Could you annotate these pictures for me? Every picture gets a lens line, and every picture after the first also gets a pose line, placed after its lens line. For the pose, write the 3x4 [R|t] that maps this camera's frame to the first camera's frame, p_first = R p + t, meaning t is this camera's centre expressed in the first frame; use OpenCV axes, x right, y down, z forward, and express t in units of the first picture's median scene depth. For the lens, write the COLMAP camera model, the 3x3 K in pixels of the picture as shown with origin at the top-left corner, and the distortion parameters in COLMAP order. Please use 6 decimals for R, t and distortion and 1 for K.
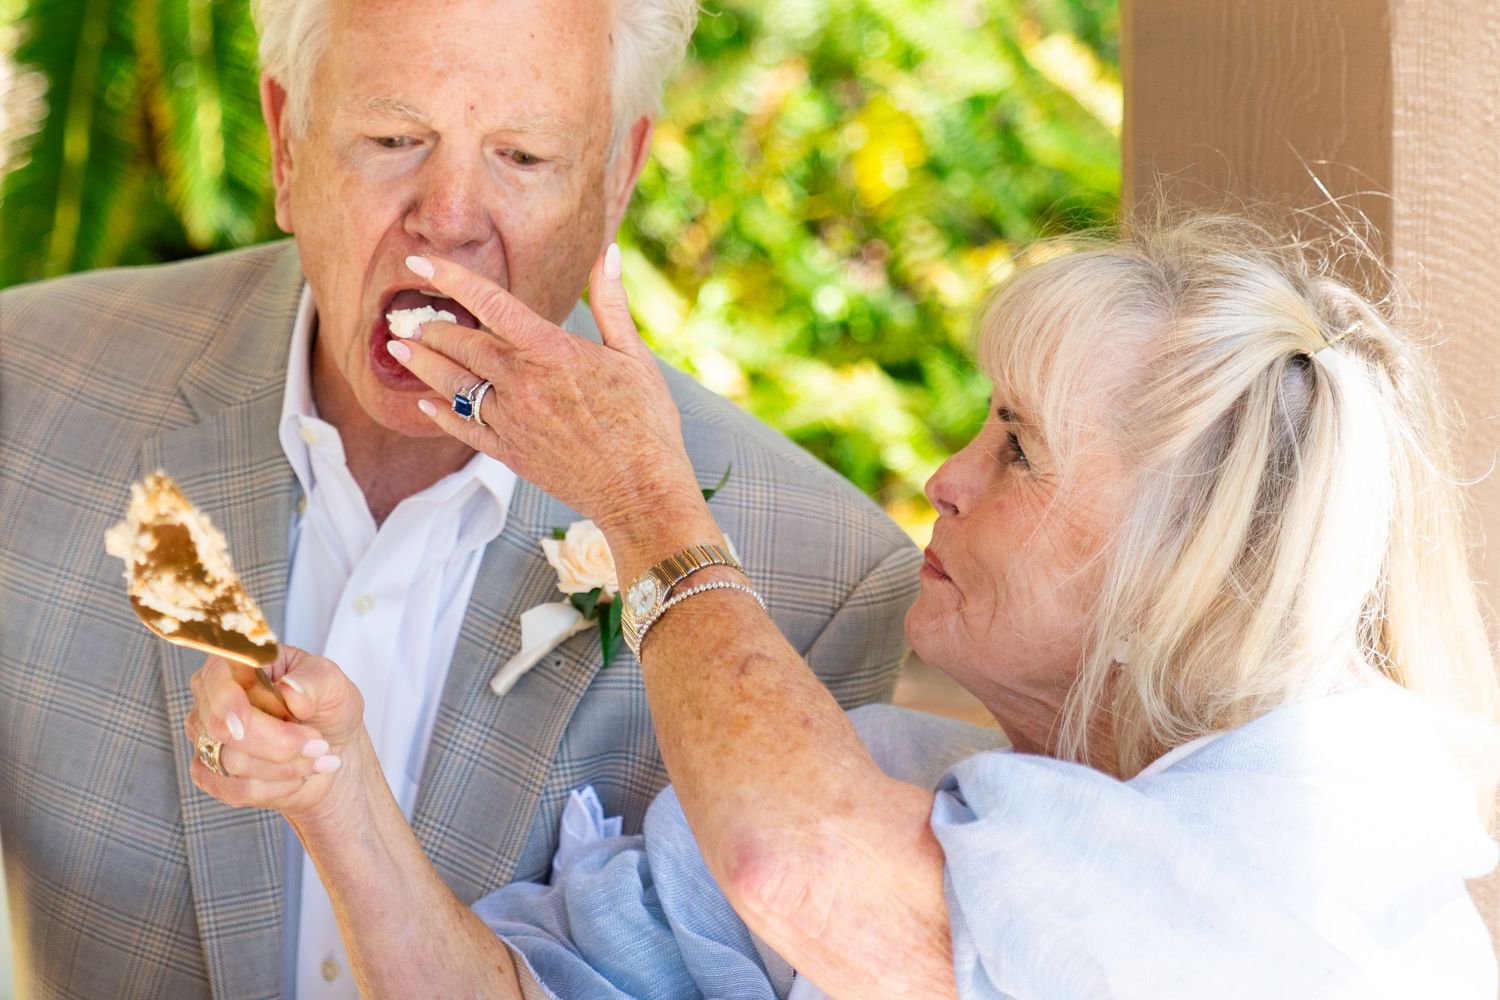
lens RADIAL K [[2943.4, 0, 750.5], [0, 2943.4, 497.4], [0, 0, 1]] dist [-0.003429, 0.000000]
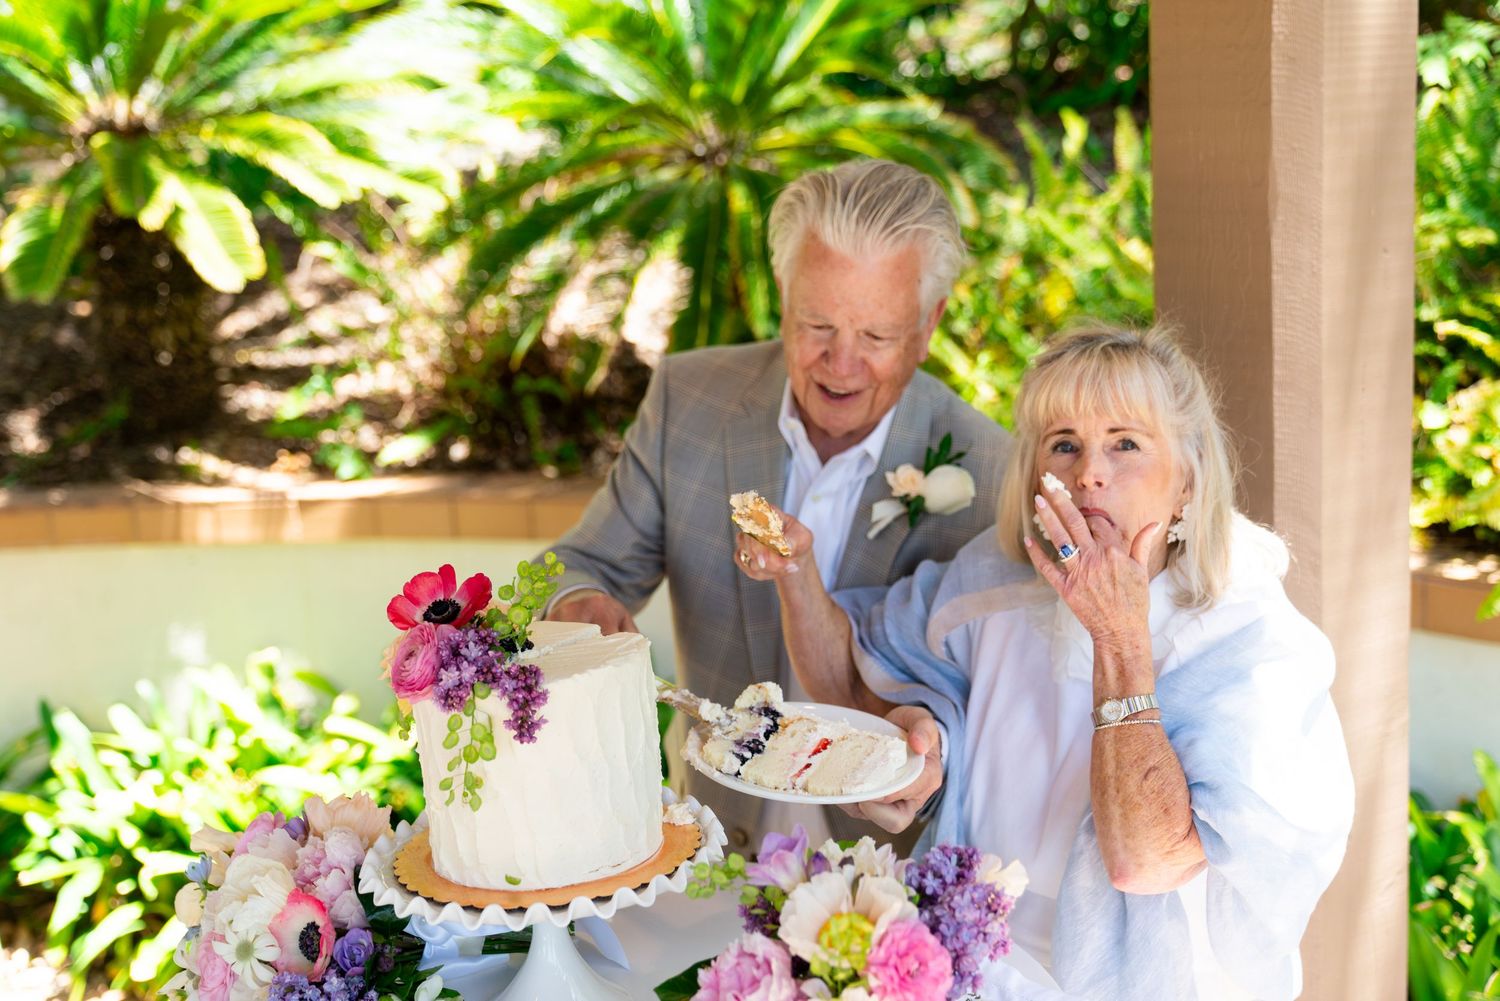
lens RADIAL K [[1999.2, 0, 750.5], [0, 1999.2, 504.9], [0, 0, 1]] dist [-0.040085, 0.000000]
pose [[0.999753, -0.021525, -0.005510, -0.187173], [0.021585, 0.999706, 0.011002, 0.023783], [0.005271, -0.011119, 0.999924, -0.551530]]
